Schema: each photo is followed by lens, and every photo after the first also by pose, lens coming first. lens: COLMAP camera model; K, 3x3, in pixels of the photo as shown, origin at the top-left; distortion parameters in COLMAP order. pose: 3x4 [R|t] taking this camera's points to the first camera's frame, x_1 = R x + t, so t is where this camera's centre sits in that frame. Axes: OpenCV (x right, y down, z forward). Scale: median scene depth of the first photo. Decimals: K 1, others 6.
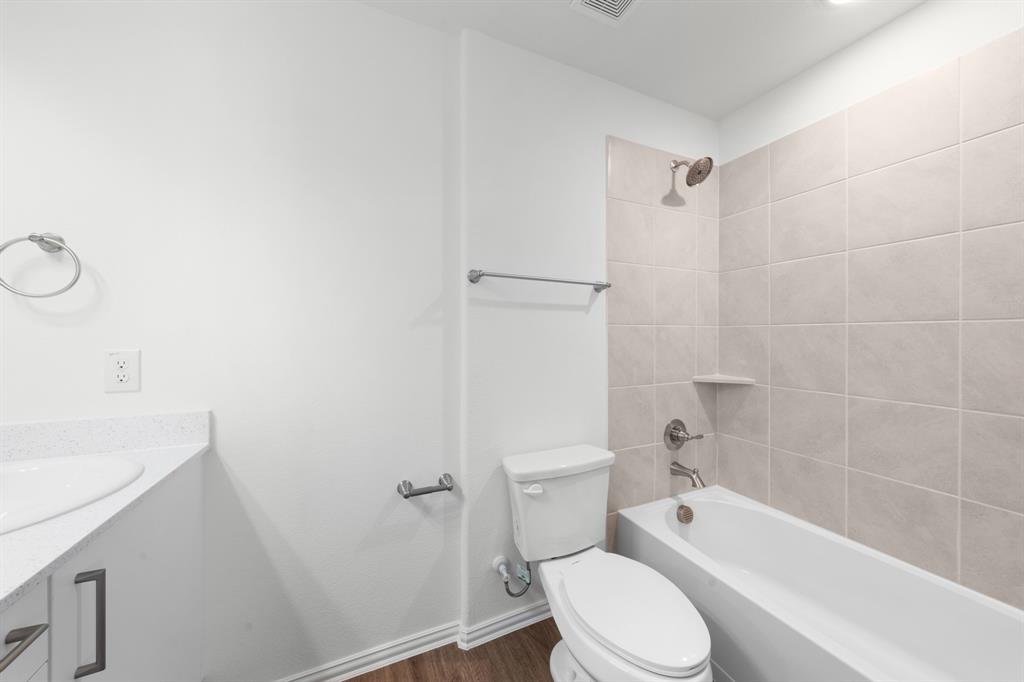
lens RADIAL K [[355.8, 0, 515.7], [0, 355.8, 336.3], [0, 0, 1]] dist [0.000068, 0.000148]
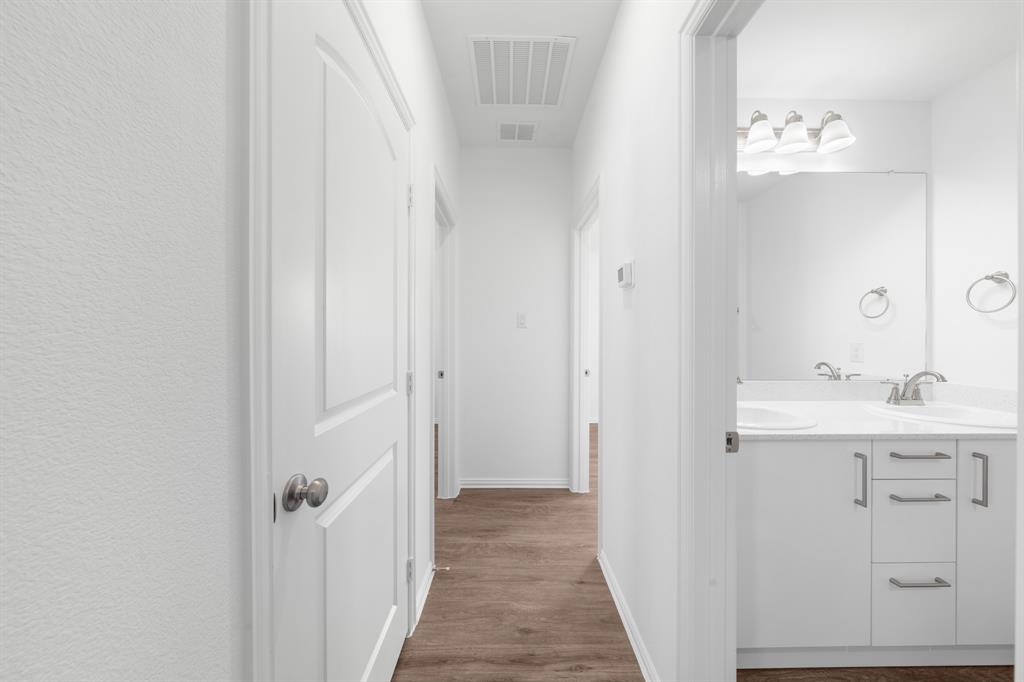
lens RADIAL K [[355.8, 0, 515.7], [0, 355.8, 336.3], [0, 0, 1]] dist [0.000068, 0.000148]
pose [[-0.390850, 0.000231, -0.920454, 0.774651], [-0.006528, 0.999974, 0.003023, 0.009285], [0.920431, 0.007190, -0.390838, -0.288308]]
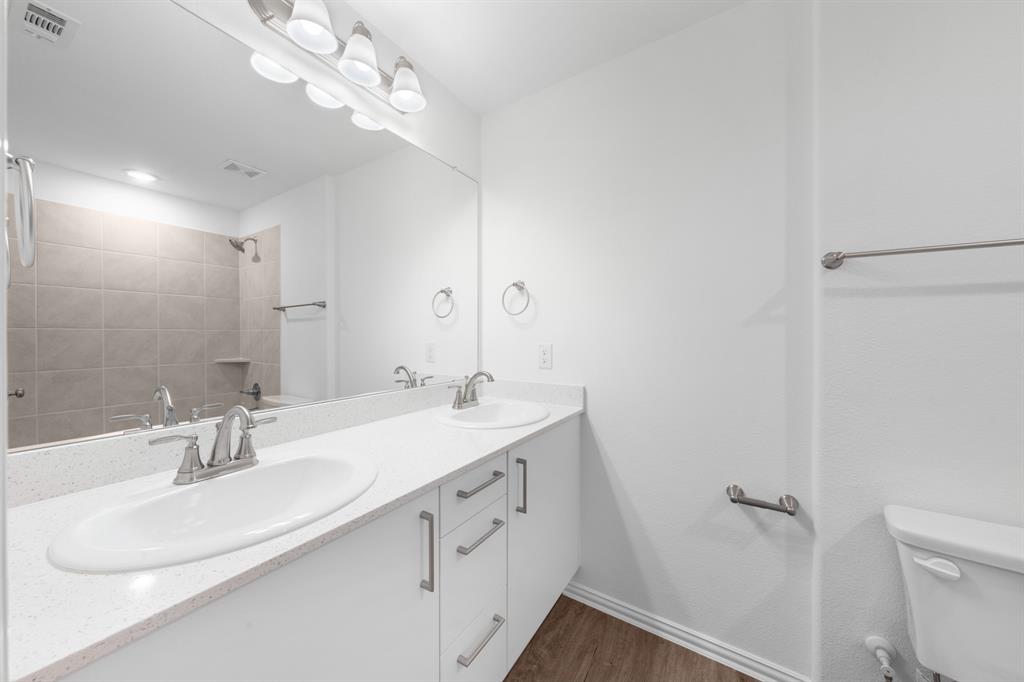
lens RADIAL K [[349.9, 0, 510.7], [0, 349.9, 333.8], [0, 0, 1]] dist [0.000260, 0.000059]
pose [[0.542032, -0.003128, -0.840352, 0.165714], [-0.002413, 0.999983, -0.005279, 0.000936], [0.840354, 0.004889, 0.542015, -0.031471]]
